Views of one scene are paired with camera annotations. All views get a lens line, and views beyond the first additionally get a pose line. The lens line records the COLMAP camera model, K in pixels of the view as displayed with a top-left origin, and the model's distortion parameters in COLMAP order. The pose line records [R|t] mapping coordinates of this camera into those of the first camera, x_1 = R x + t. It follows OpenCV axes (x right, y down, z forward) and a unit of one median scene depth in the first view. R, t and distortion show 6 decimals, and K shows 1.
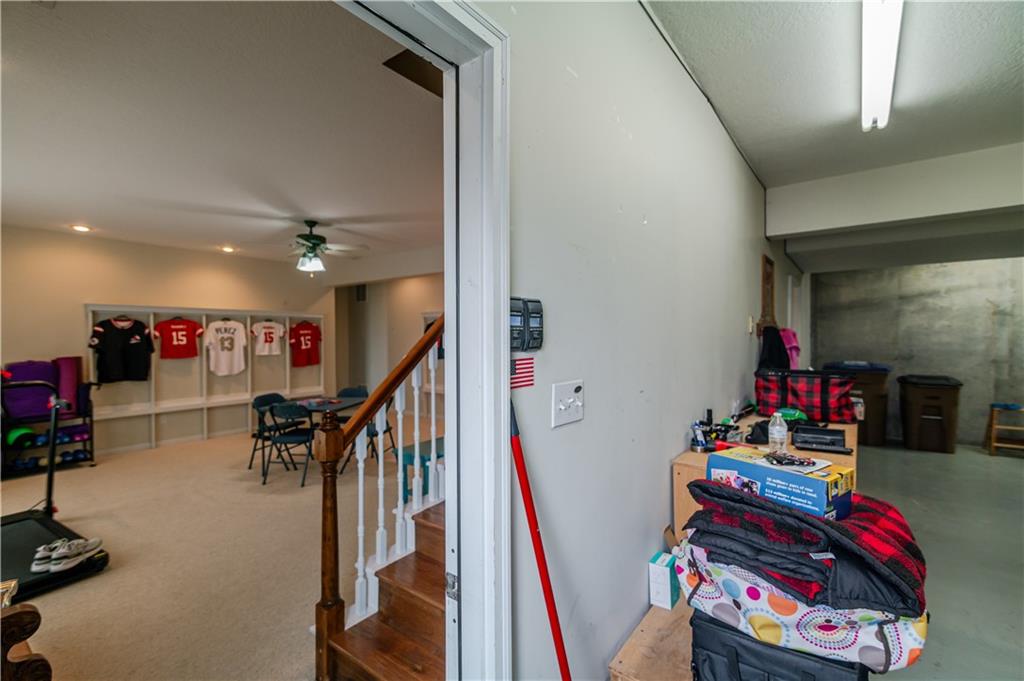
lens RADIAL K [[465.9, 0, 521.7], [0, 465.9, 336.4], [0, 0, 1]] dist [0.019163, -0.002063]
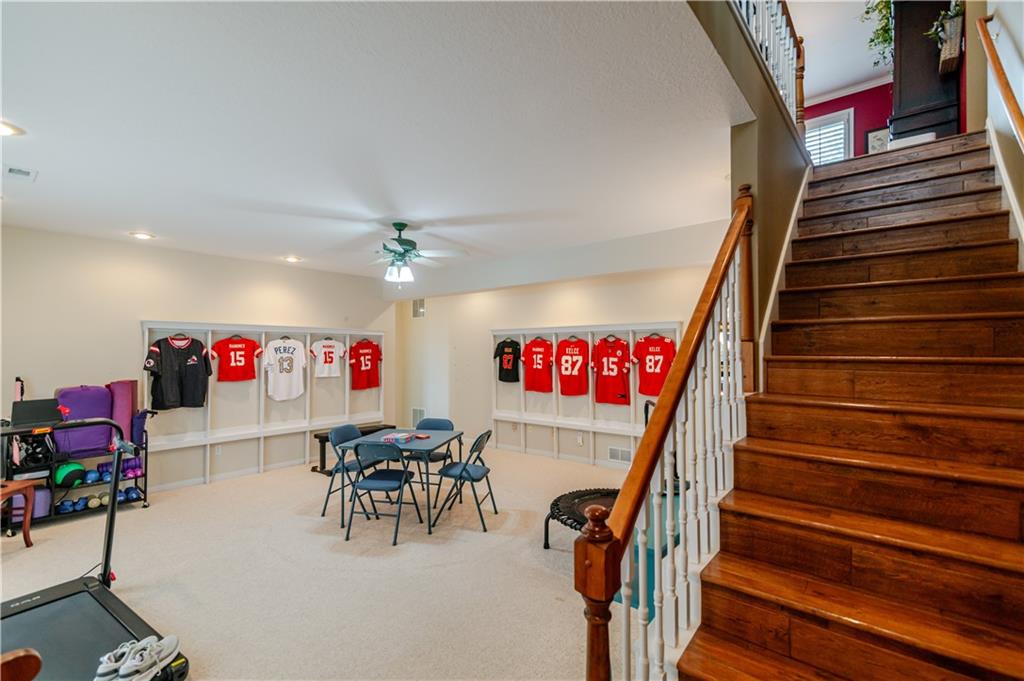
lens RADIAL K [[465.9, 0, 509.4], [0, 465.9, 341.1], [0, 0, 1]] dist [0.019163, -0.002063]
pose [[0.998682, 0.004577, -0.051119, -0.187342], [-0.005704, 0.999744, -0.021916, -0.014618], [0.051005, 0.022178, 0.998452, 0.153926]]
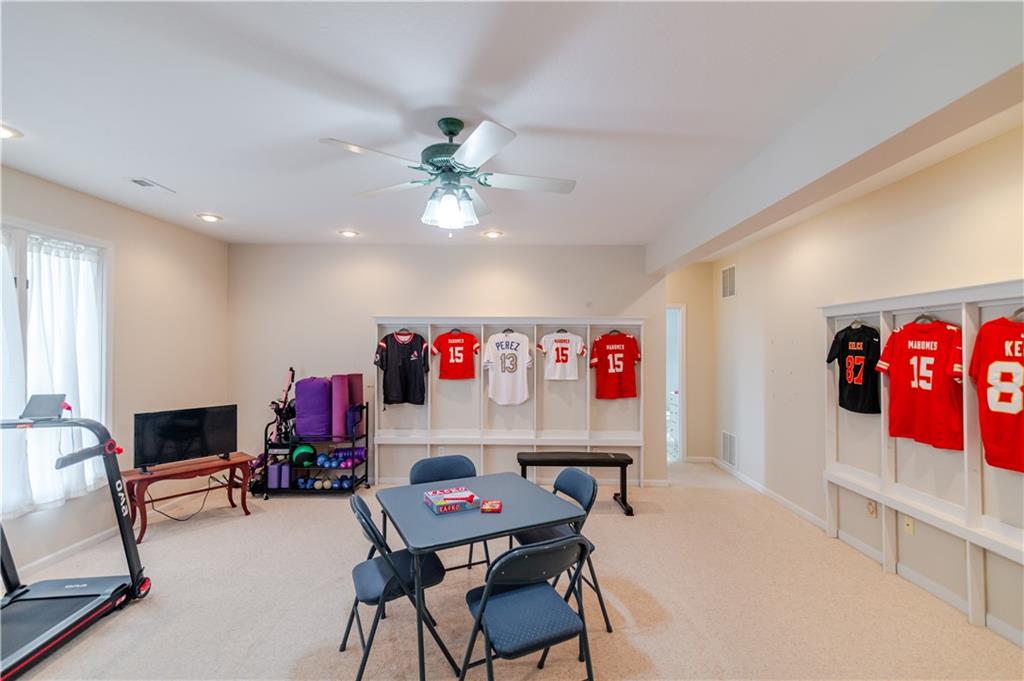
lens RADIAL K [[465.9, 0, 513.1], [0, 465.9, 344.1], [0, 0, 1]] dist [0.019163, -0.002063]
pose [[0.586708, 0.004146, -0.809788, -0.024289], [-0.005976, 0.999982, 0.000790, -0.017899], [0.809777, 0.004376, 0.586722, 0.678733]]
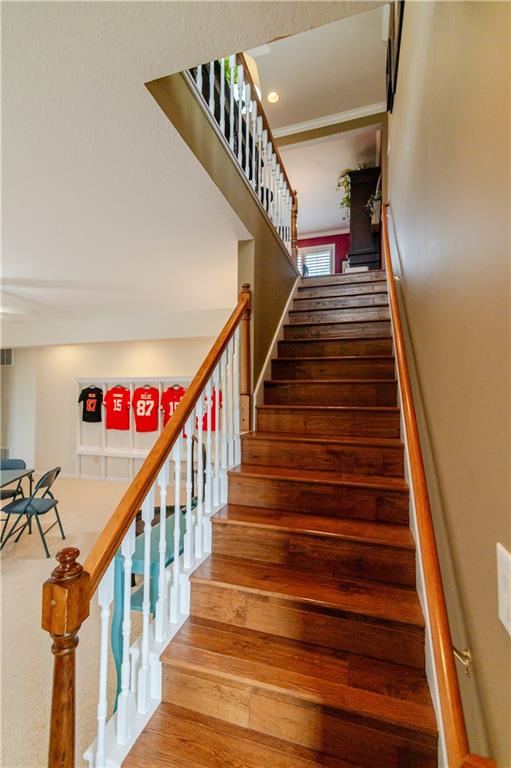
lens RADIAL K [[349.4, 0, 257.3], [0, 349.4, 381.8], [0, 0, 1]] dist [0.019163, -0.002063]
pose [[0.945906, 0.022697, 0.323645, -0.119579], [-0.011374, 0.999257, -0.036834, -0.026182], [-0.324240, 0.031160, 0.945461, 0.163805]]
